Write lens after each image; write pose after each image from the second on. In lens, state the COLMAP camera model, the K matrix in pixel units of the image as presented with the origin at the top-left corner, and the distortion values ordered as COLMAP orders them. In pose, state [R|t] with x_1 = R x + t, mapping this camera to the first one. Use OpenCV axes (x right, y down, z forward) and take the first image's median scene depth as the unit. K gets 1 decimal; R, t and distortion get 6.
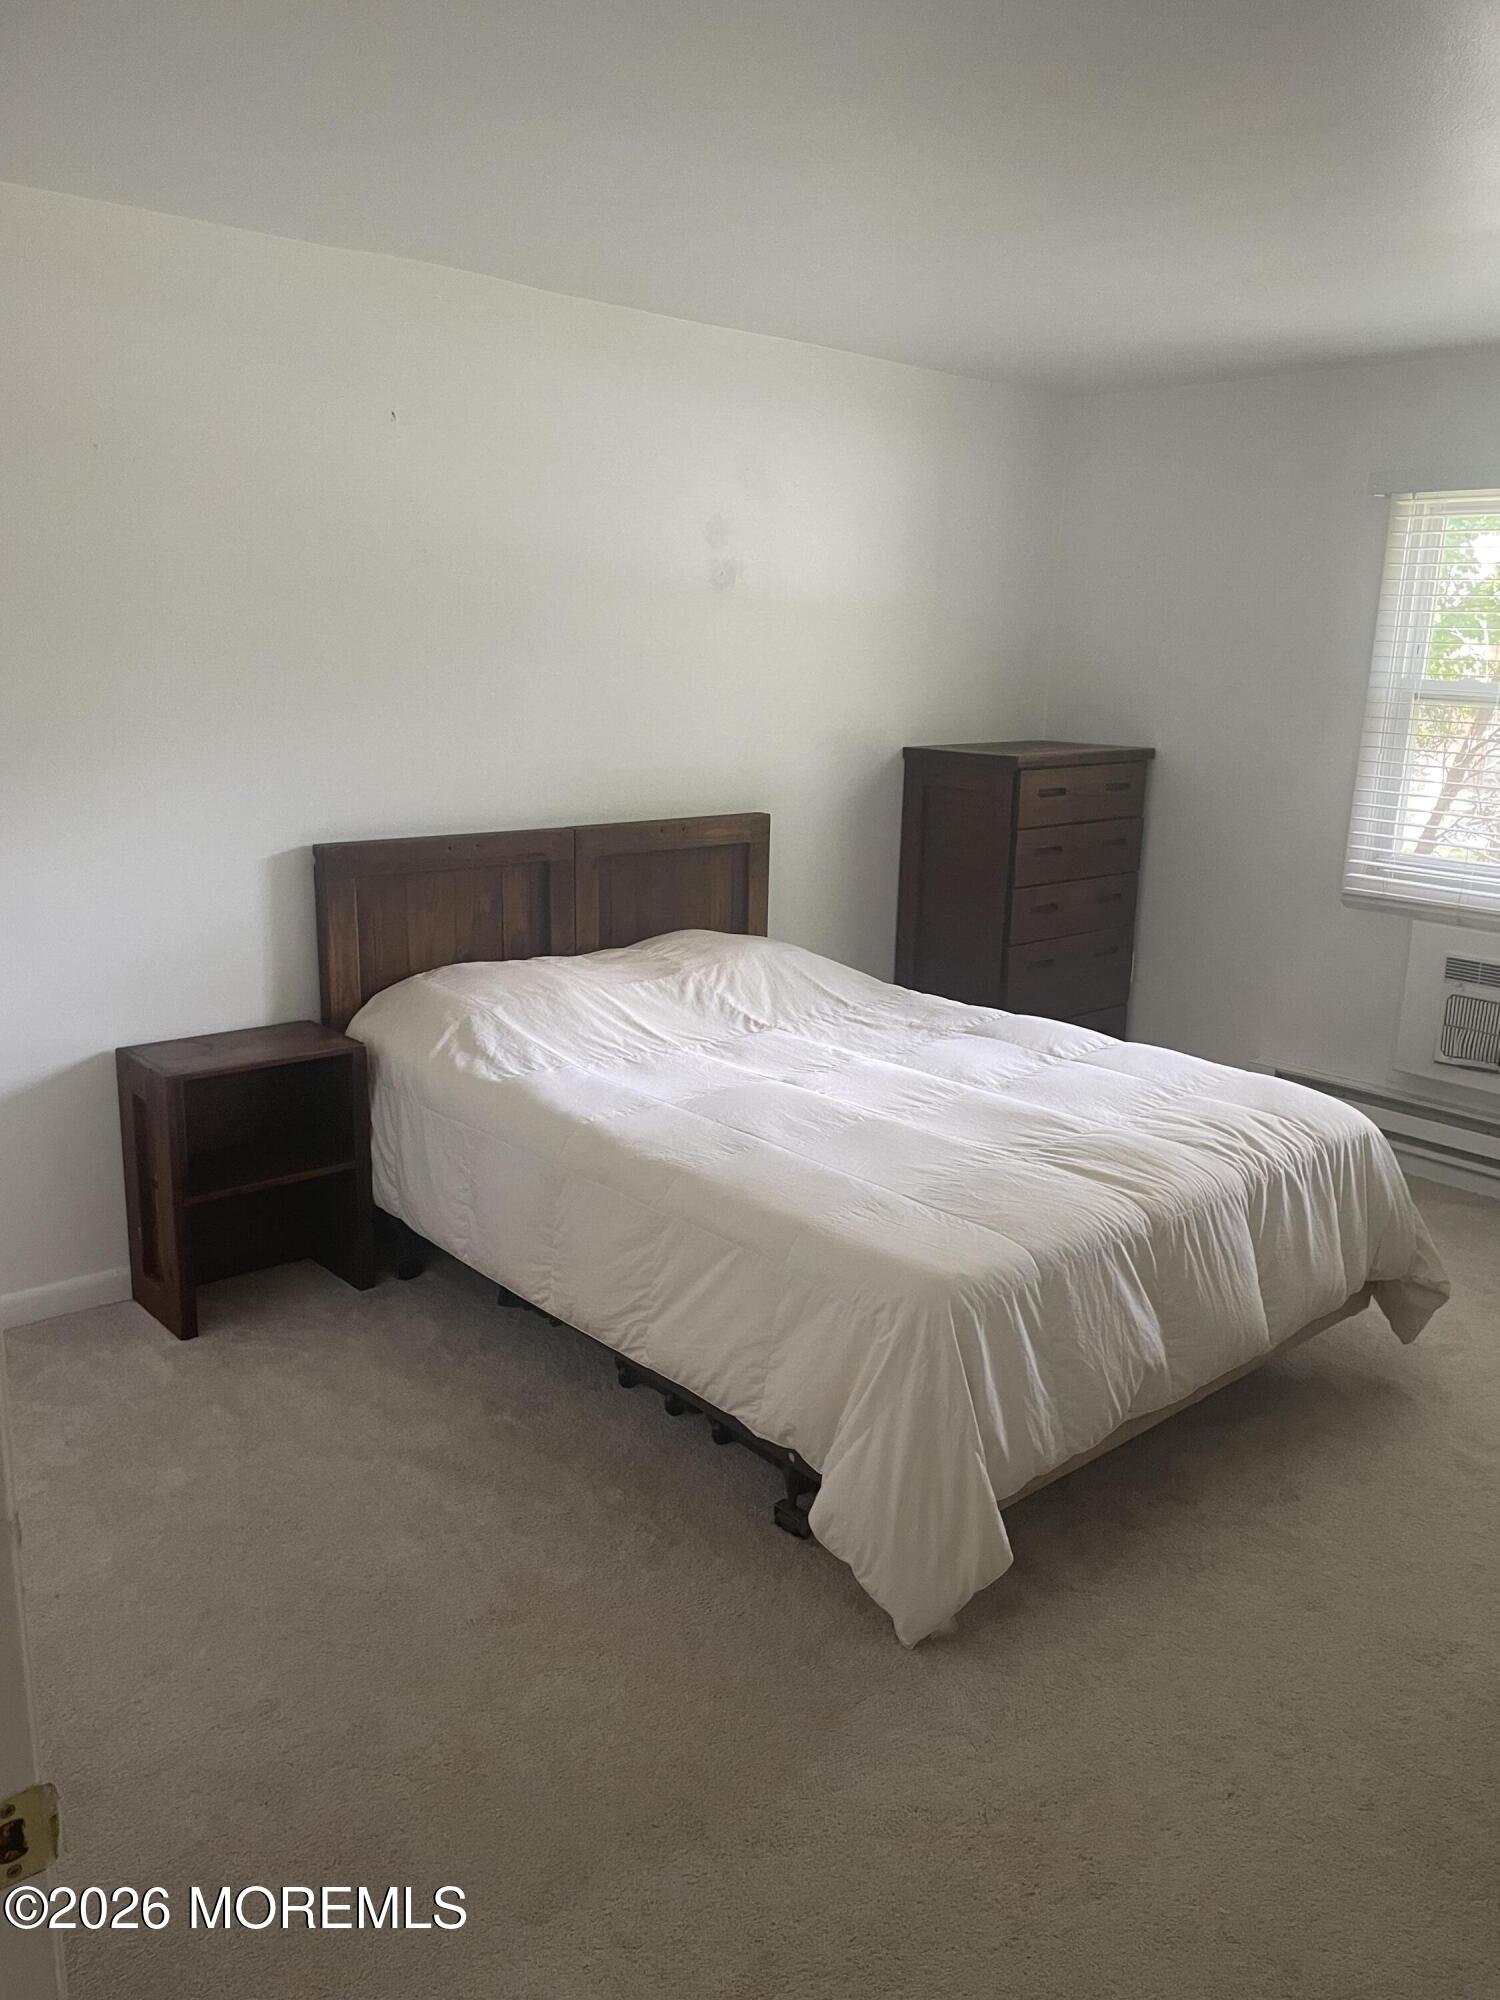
lens RADIAL K [[1508.6, 0, 779.7], [0, 1508.6, 998.1], [0, 0, 1]] dist [0.098939, -0.126412]
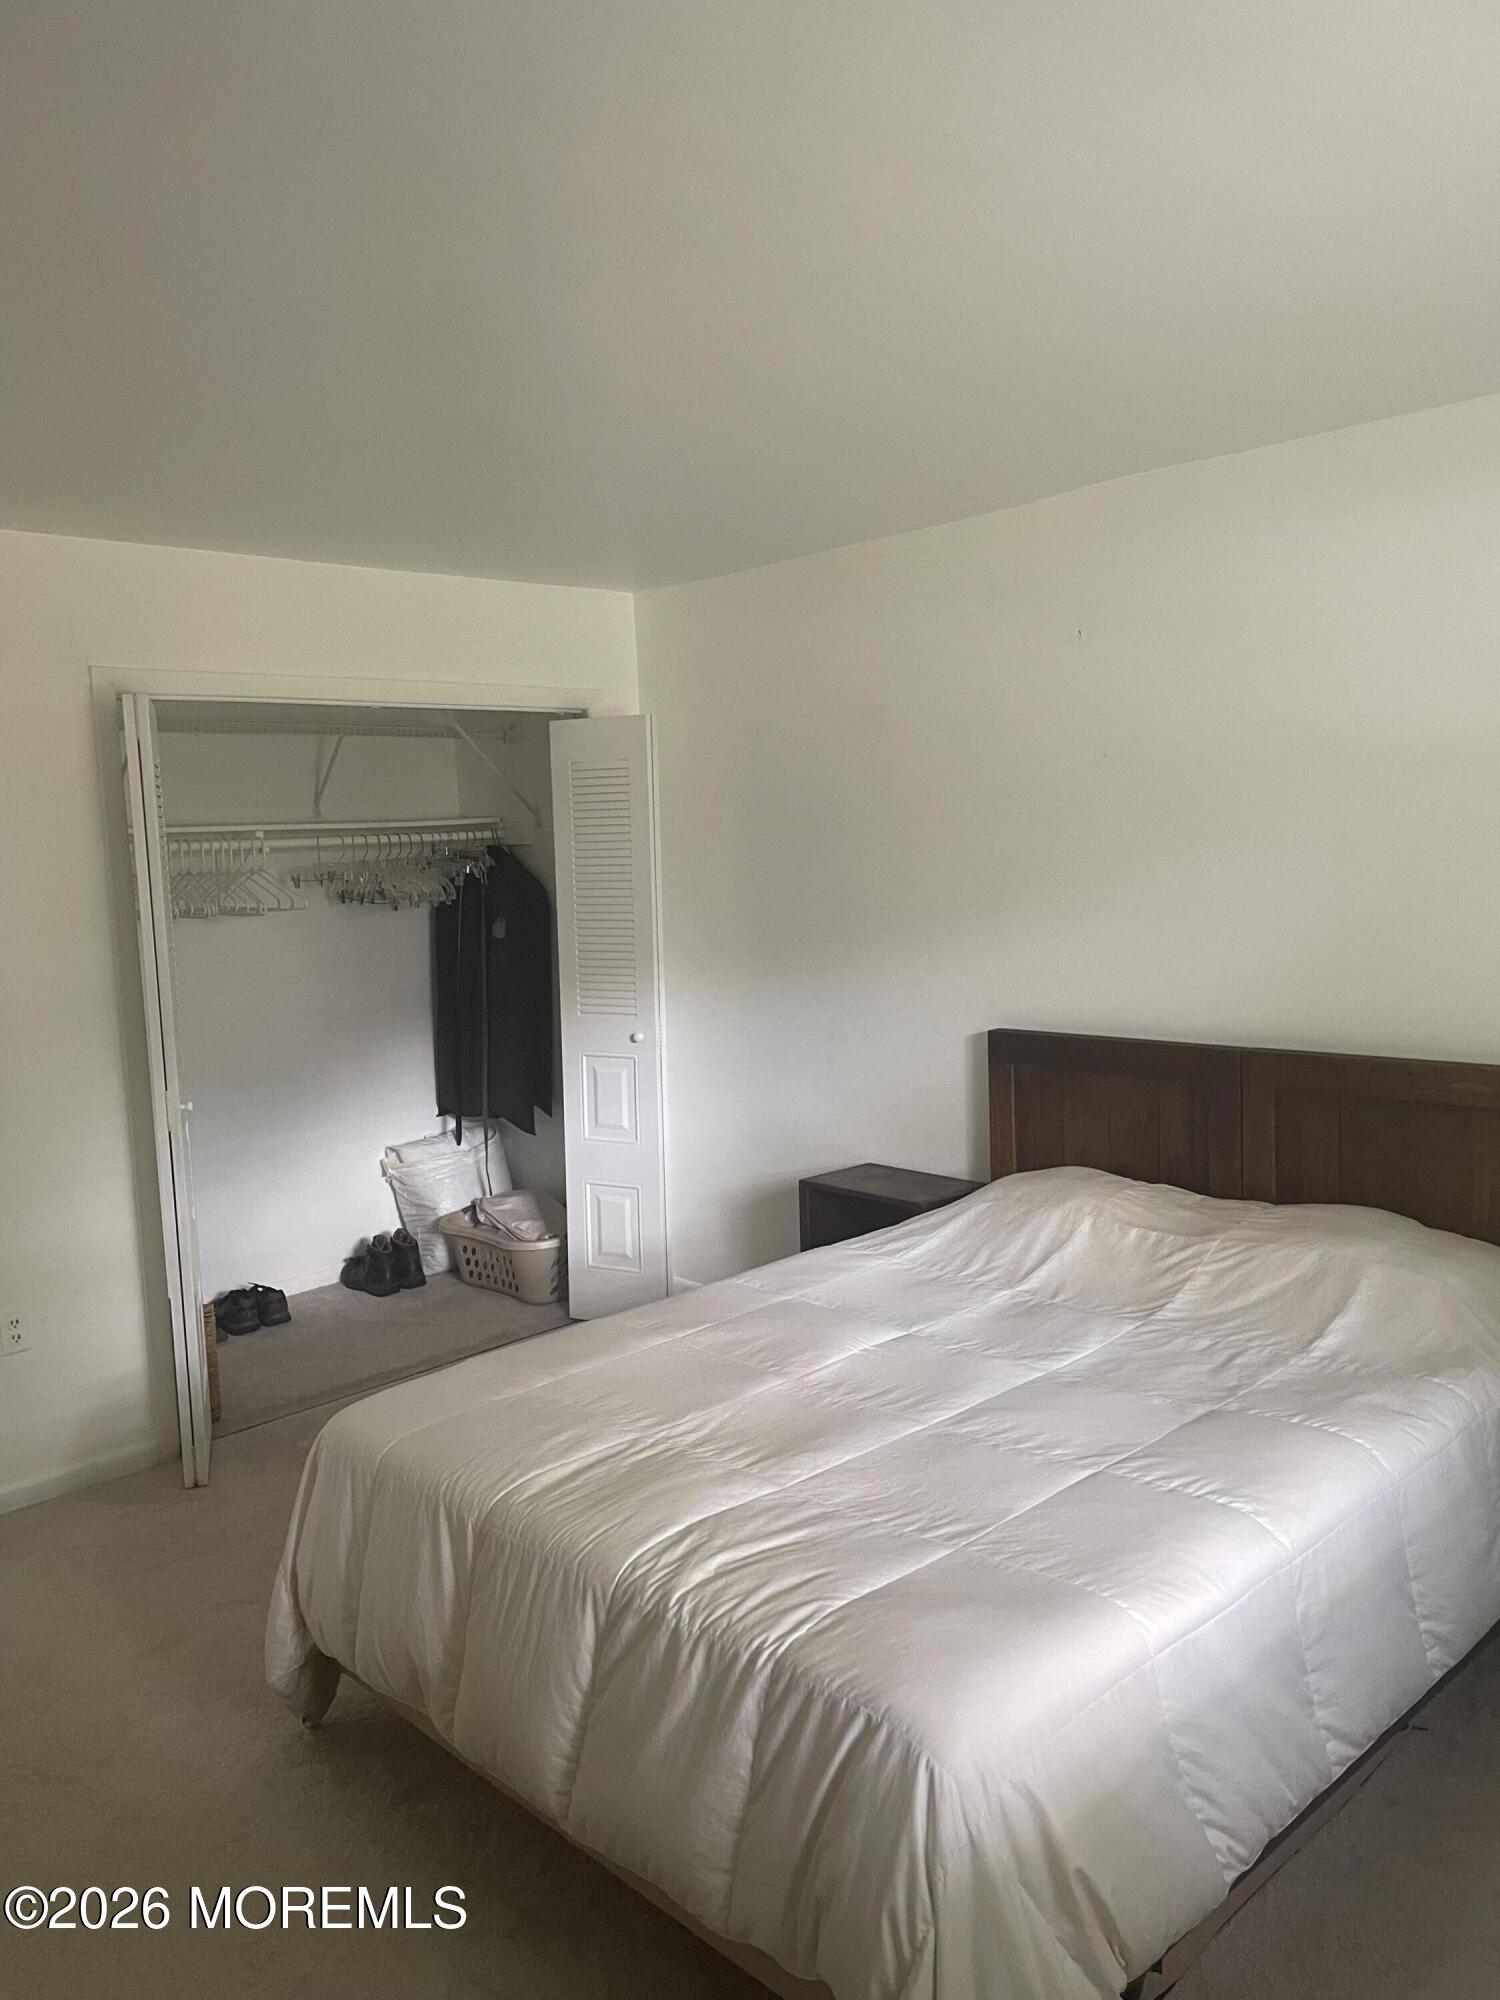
lens RADIAL K [[1510.5, 0, 758.7], [0, 1510.5, 1001.1], [0, 0, 1]] dist [0.120536, -0.174086]
pose [[0.019901, 0.079853, -0.996608, 0.860157], [-0.201381, 0.976696, 0.074236, -0.179257], [0.979311, 0.199220, 0.035518, 0.857825]]
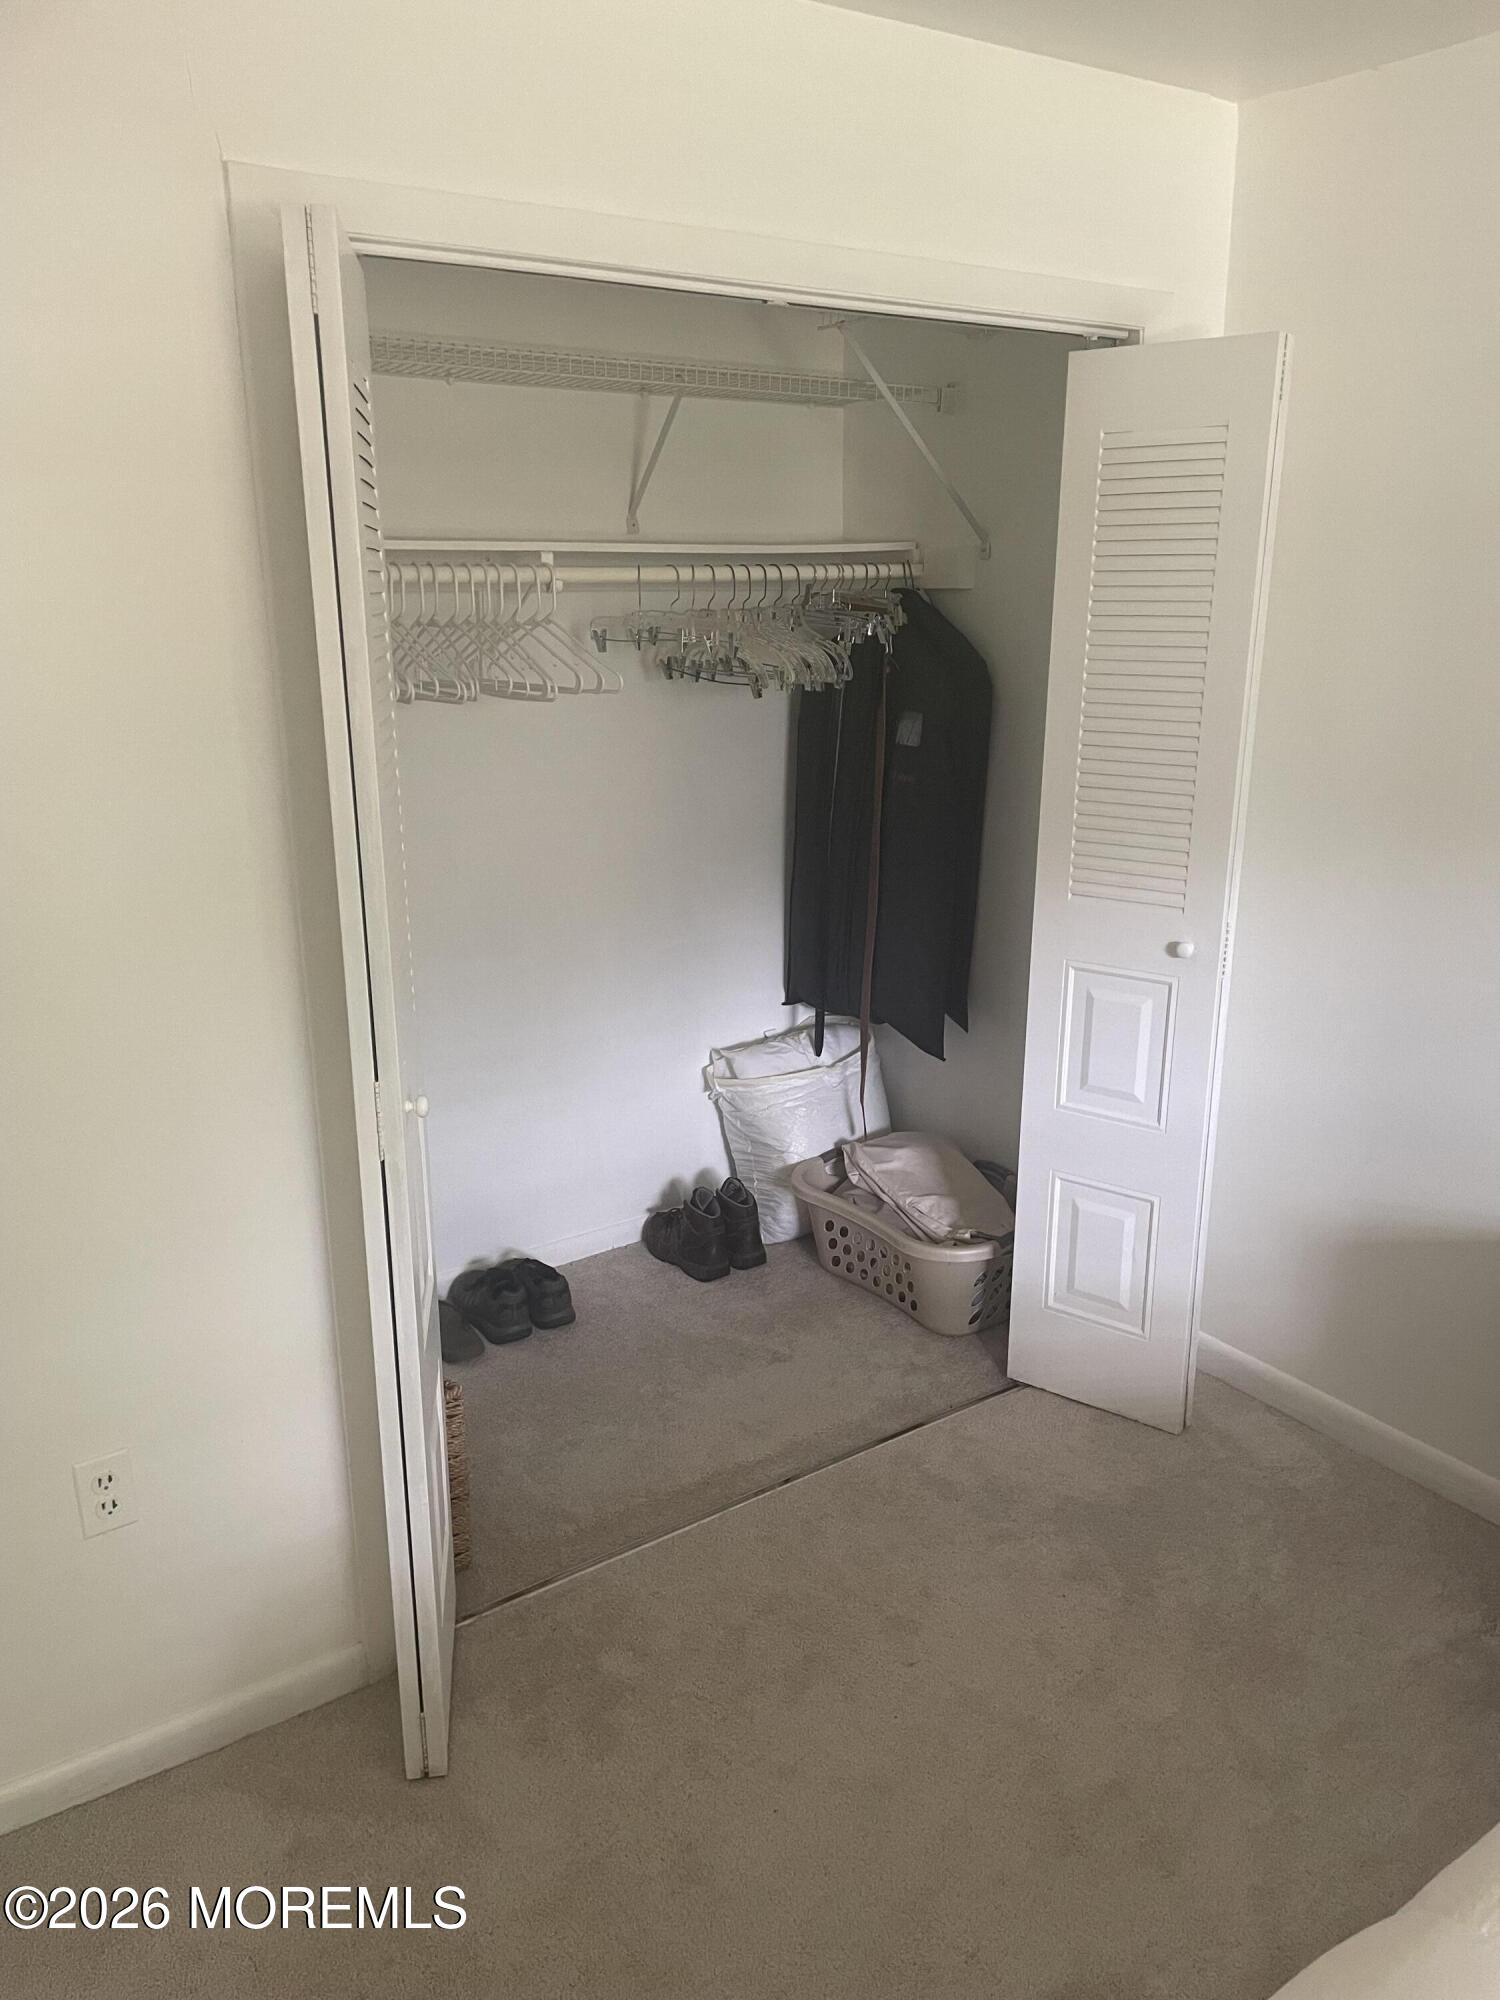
lens RADIAL K [[1510.7, 0, 774.7], [0, 1510.7, 1006.1], [0, 0, 1]] dist [0.123508, -0.162912]
pose [[-0.131325, 0.235367, -0.962993, 0.253670], [-0.235960, 0.936067, 0.260964, -0.148671], [0.962848, 0.261499, -0.067392, 0.657817]]
